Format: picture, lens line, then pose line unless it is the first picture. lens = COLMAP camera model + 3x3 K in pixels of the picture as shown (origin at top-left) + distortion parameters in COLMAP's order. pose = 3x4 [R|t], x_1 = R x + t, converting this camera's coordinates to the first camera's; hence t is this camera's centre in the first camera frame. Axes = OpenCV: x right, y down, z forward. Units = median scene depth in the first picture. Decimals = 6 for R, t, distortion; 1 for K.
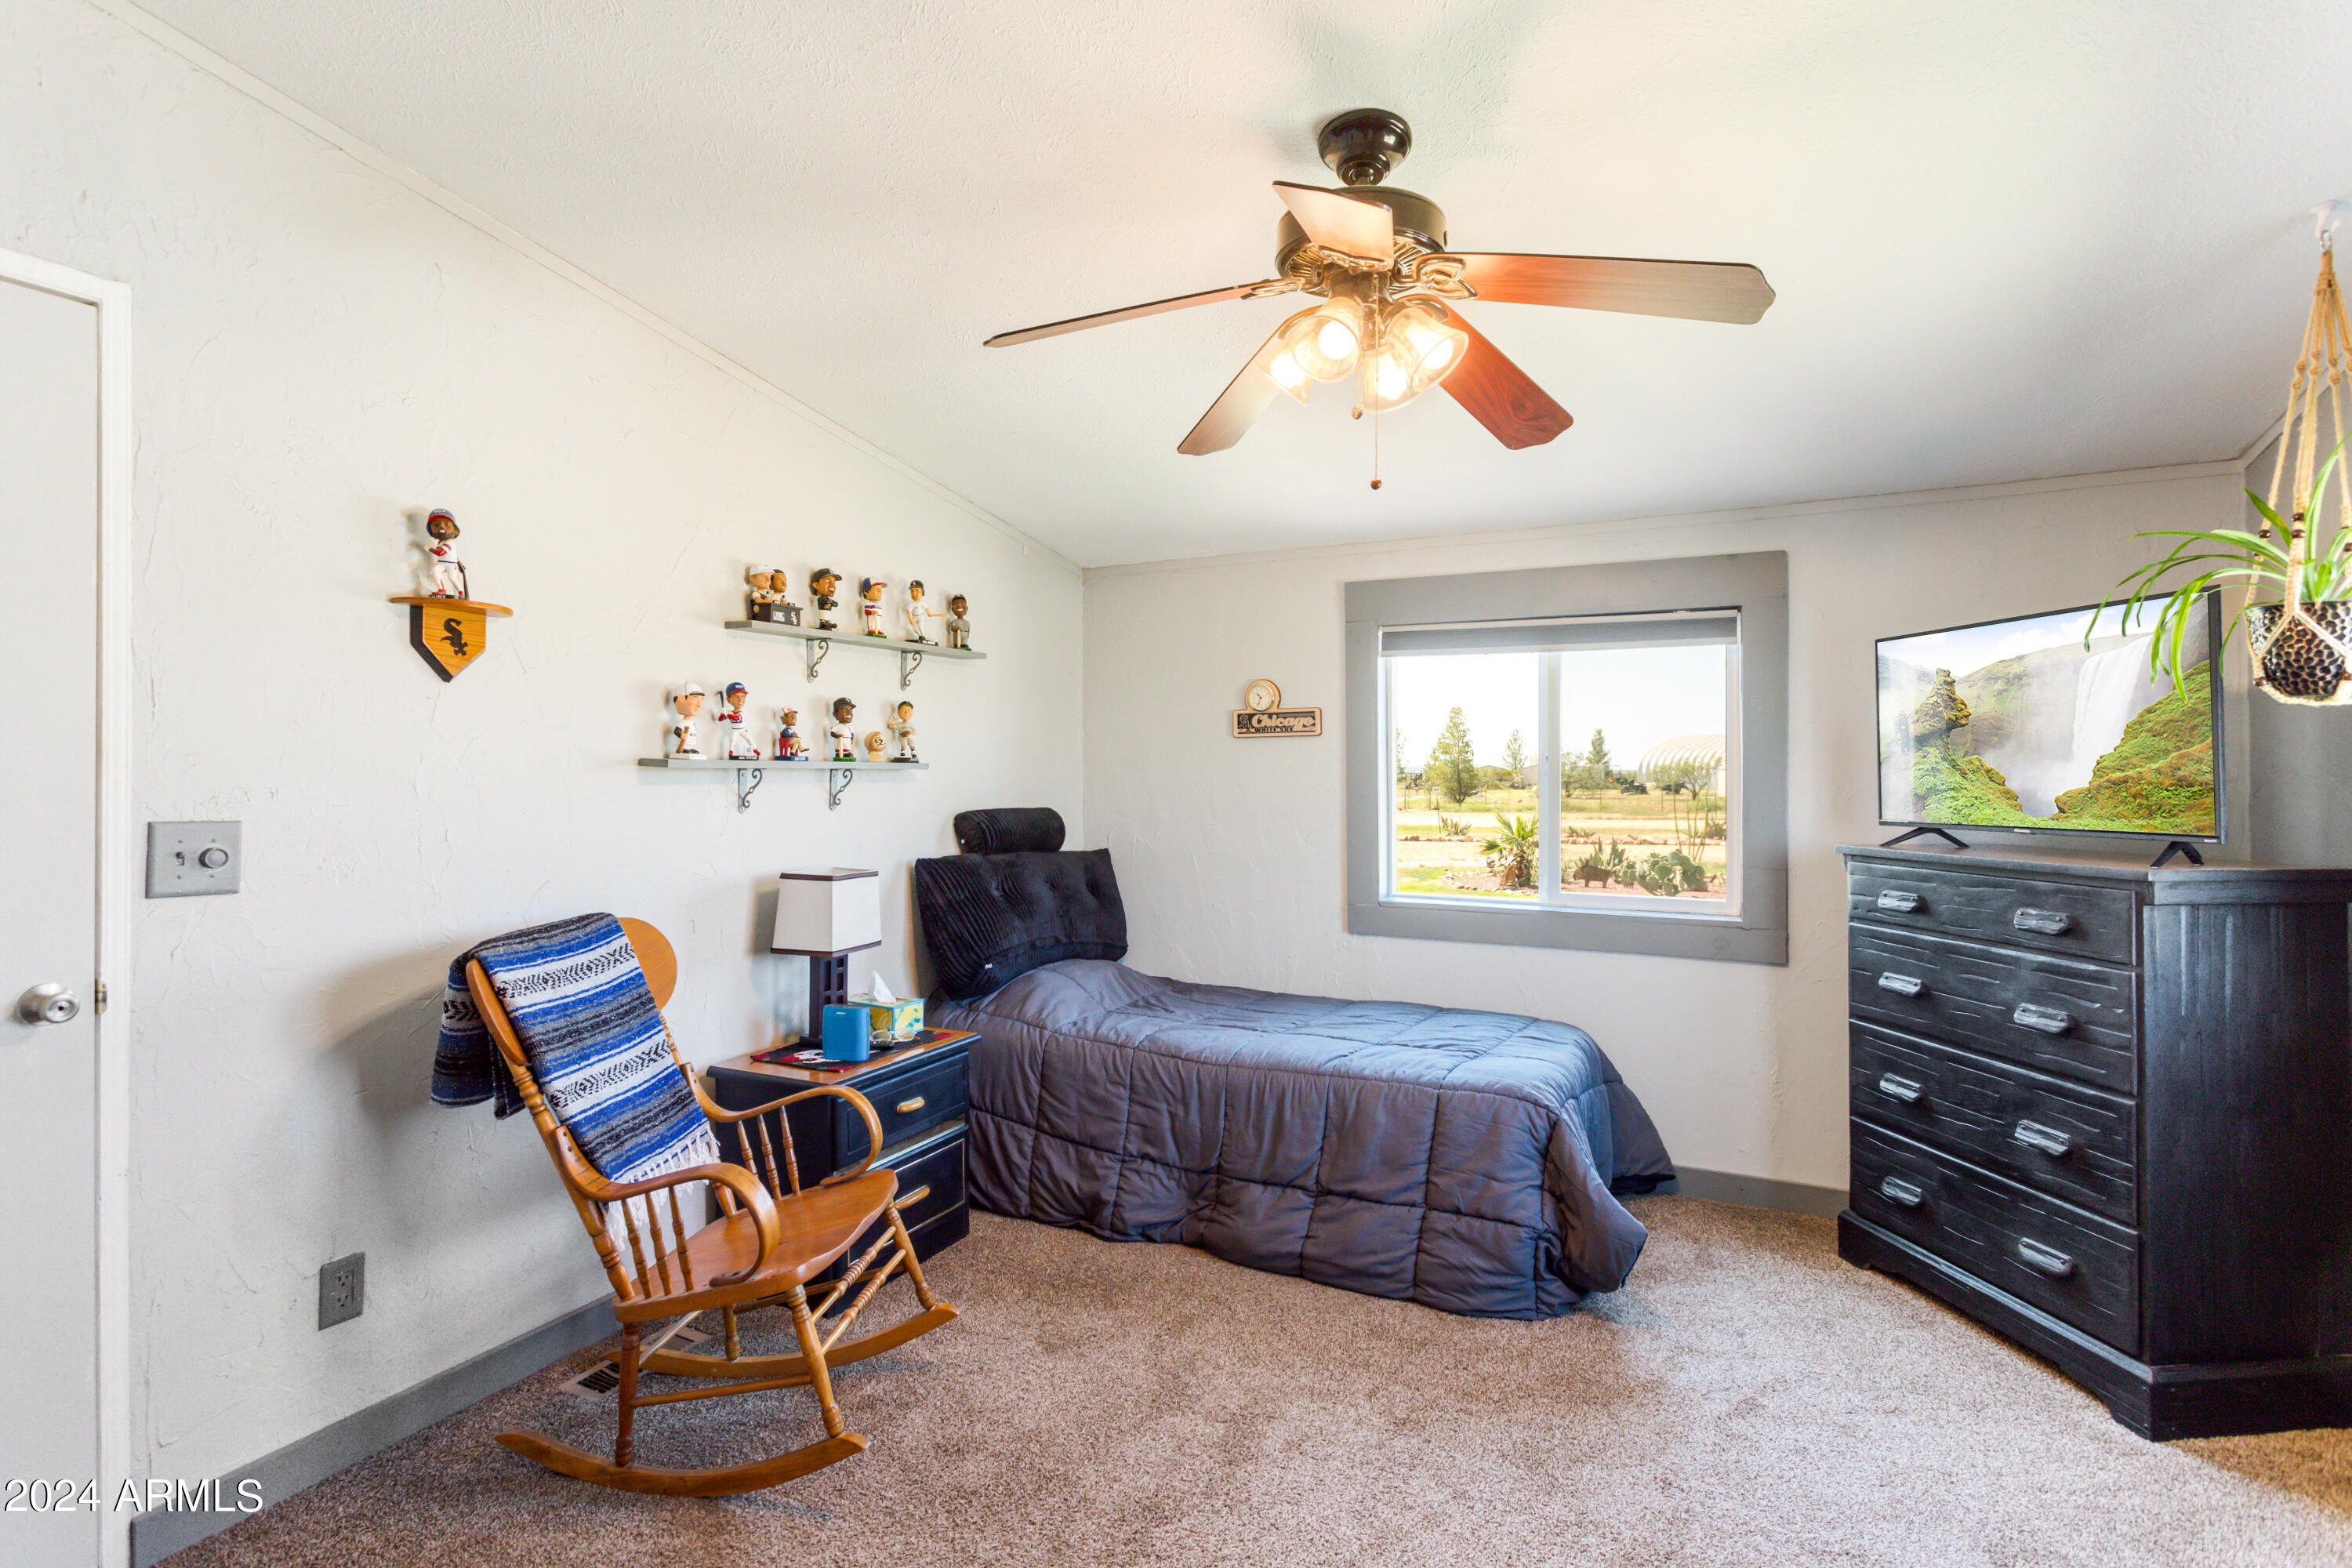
lens RADIAL K [[1123.4, 0, 1176.0], [0, 1123.4, 784.0], [0, 0, 1]] dist [0.000742, 0.000731]
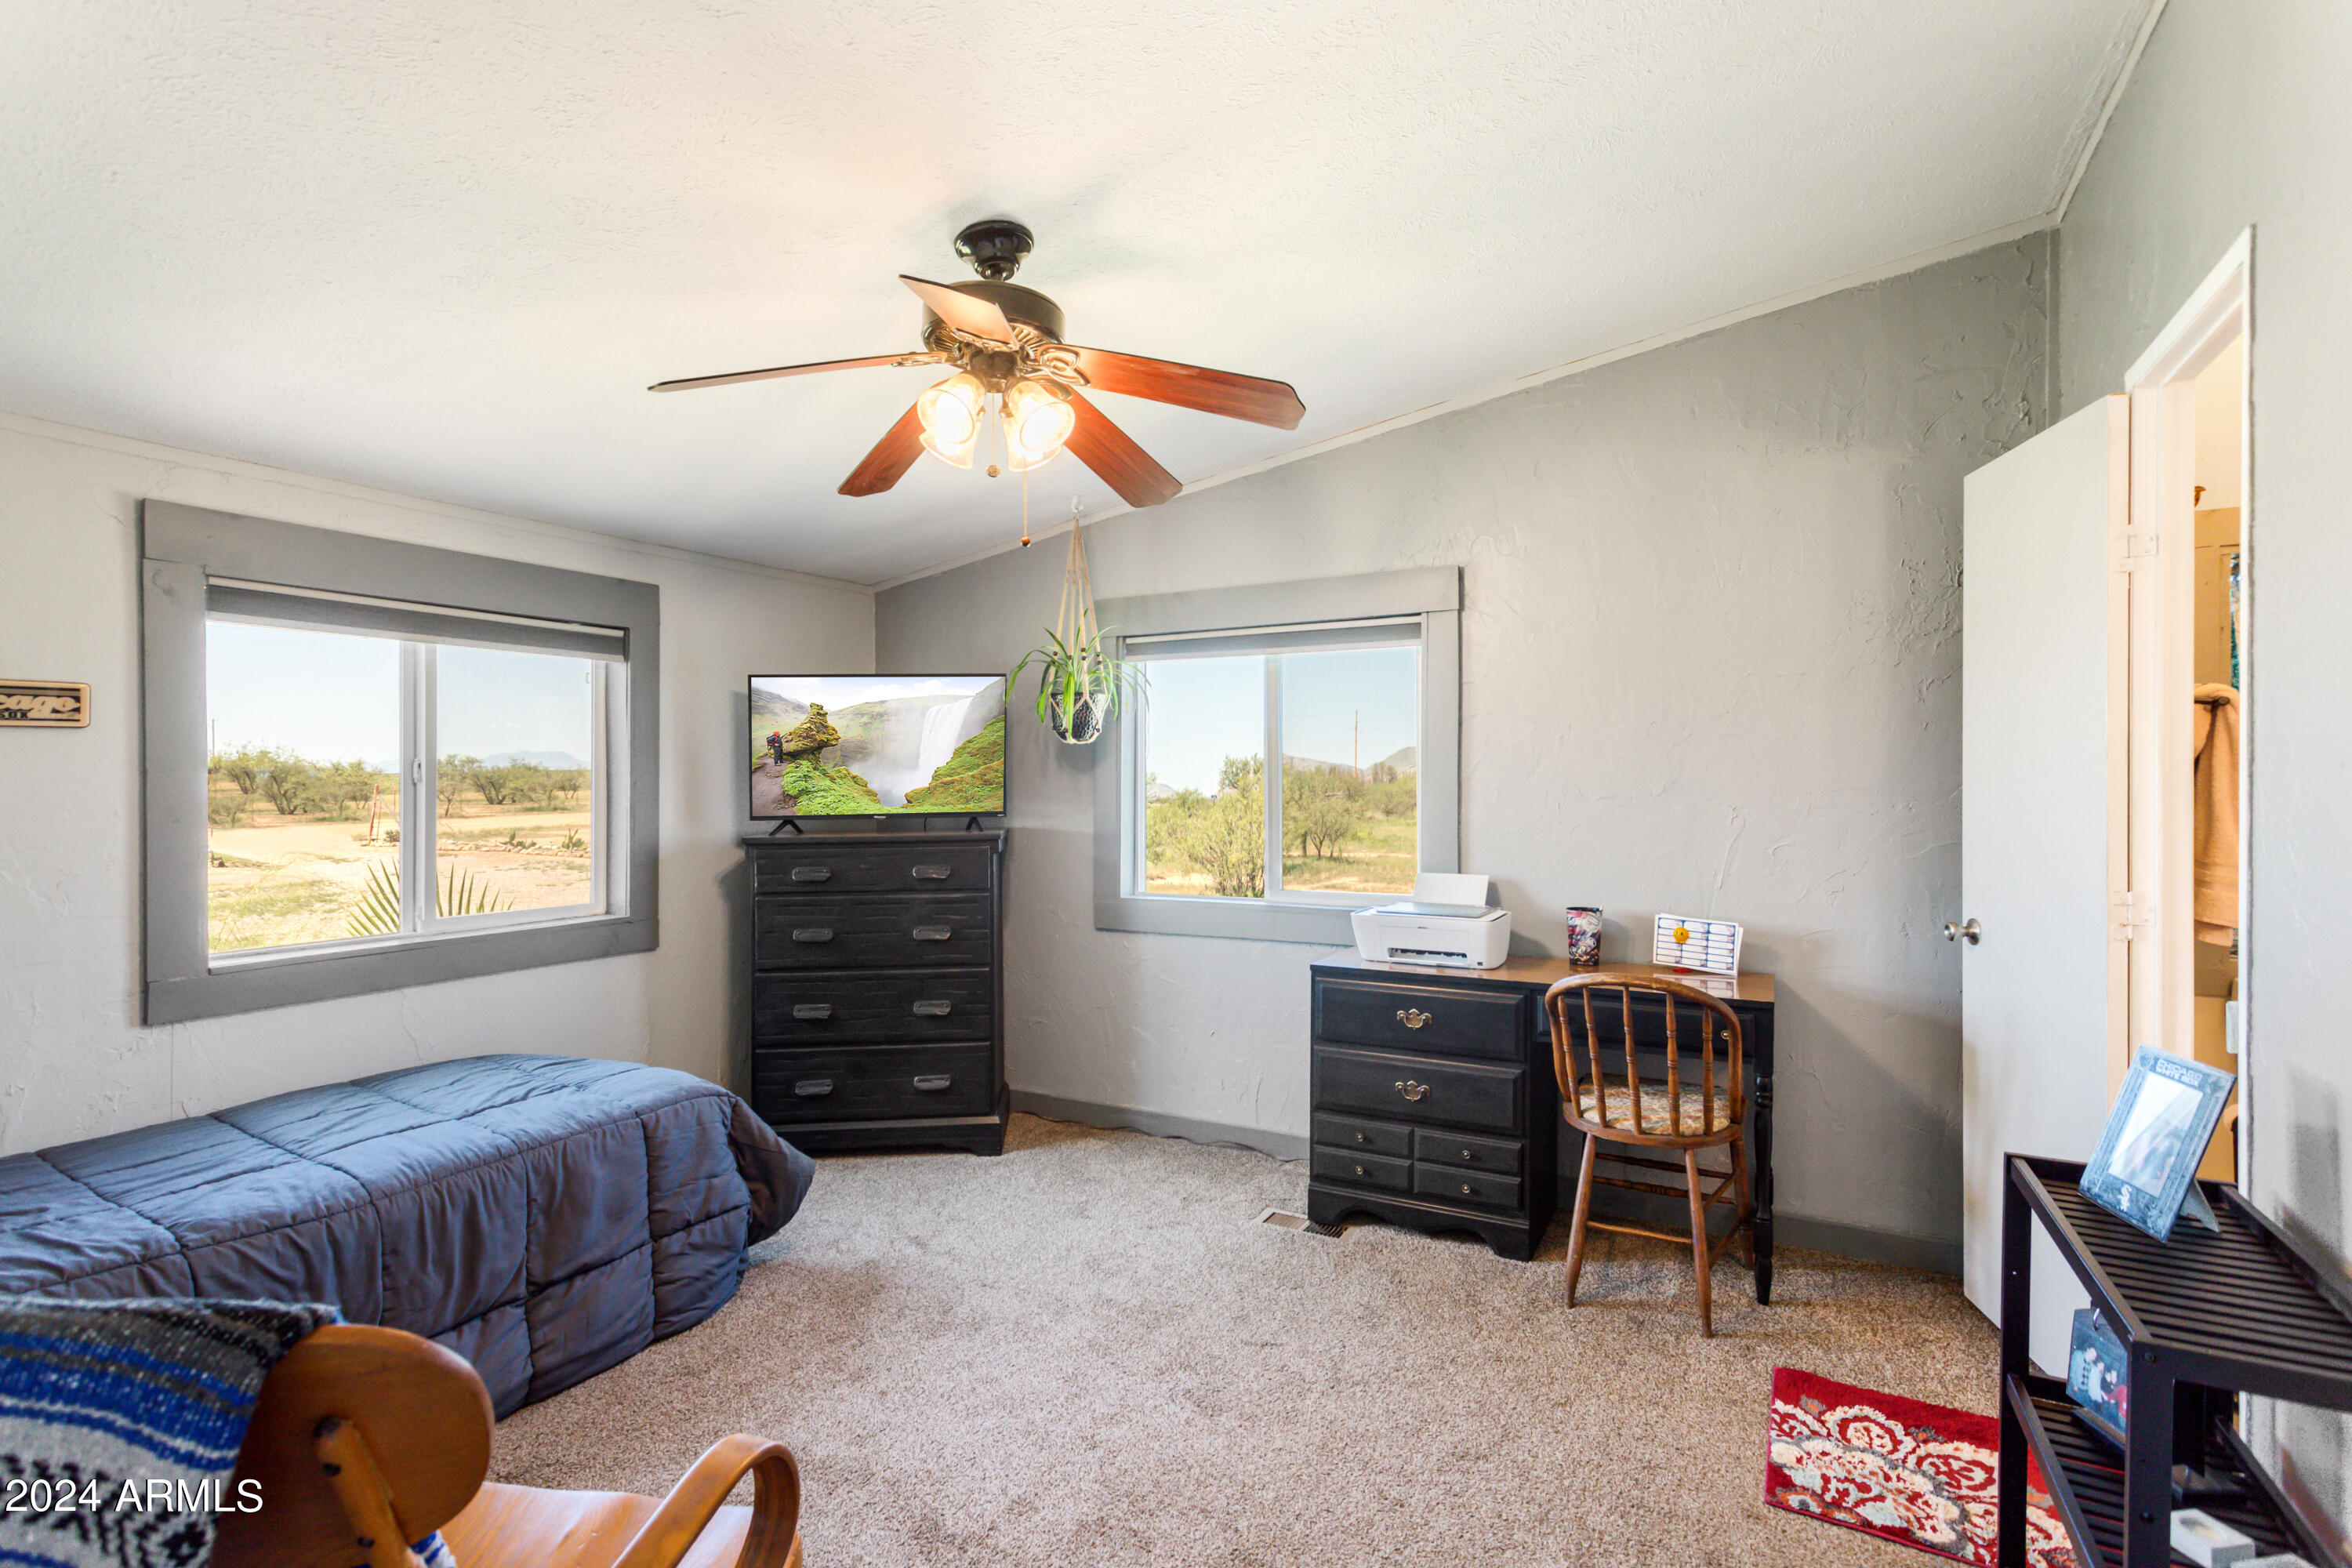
lens RADIAL K [[1123.4, 0, 1176.0], [0, 1123.4, 784.0], [0, 0, 1]] dist [0.000742, 0.000731]
pose [[0.045534, -0.011047, 0.998902, -0.703170], [0.016459, 0.999811, 0.010307, -0.010734], [-0.998827, 0.015971, 0.045708, 0.511875]]
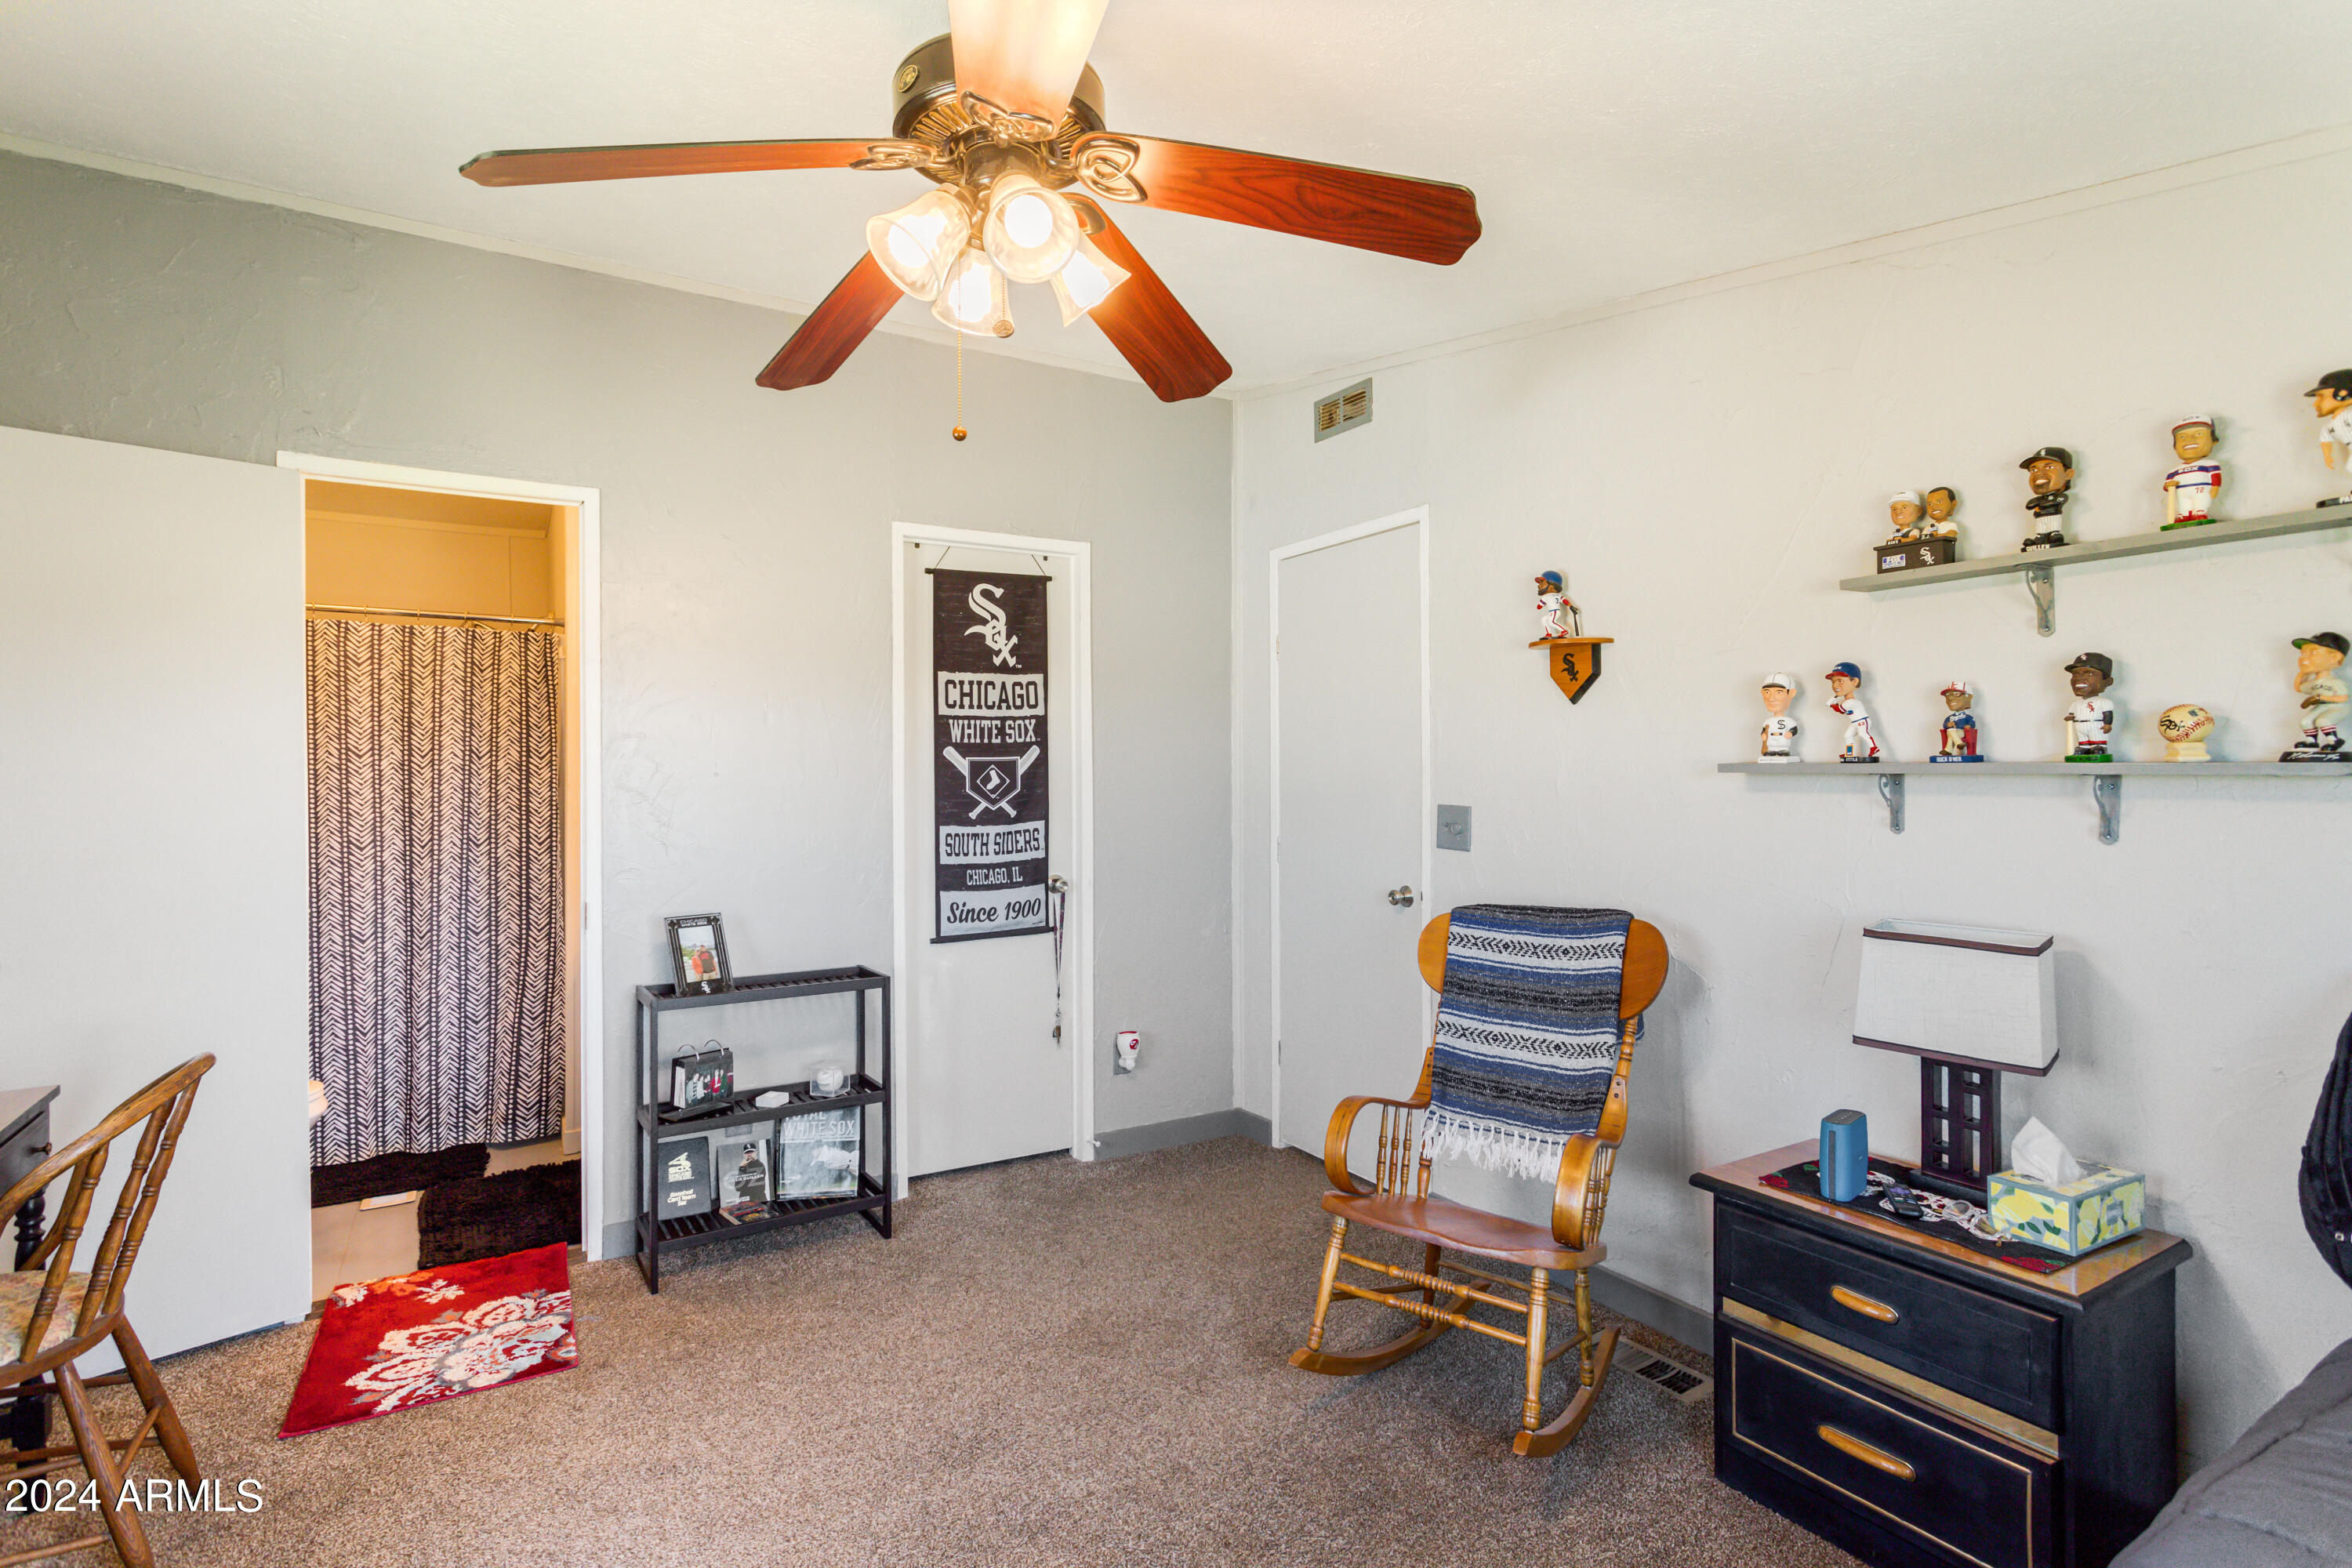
lens RADIAL K [[1141.3, 0, 1176.0], [0, 1141.3, 784.0], [0, 0, 1]] dist [0.003972, 0.000631]
pose [[-0.529870, 0.010839, -0.848010, 0.530850], [-0.009109, 0.999788, 0.018470, -0.017104], [0.848030, 0.017511, -0.529659, 1.041723]]
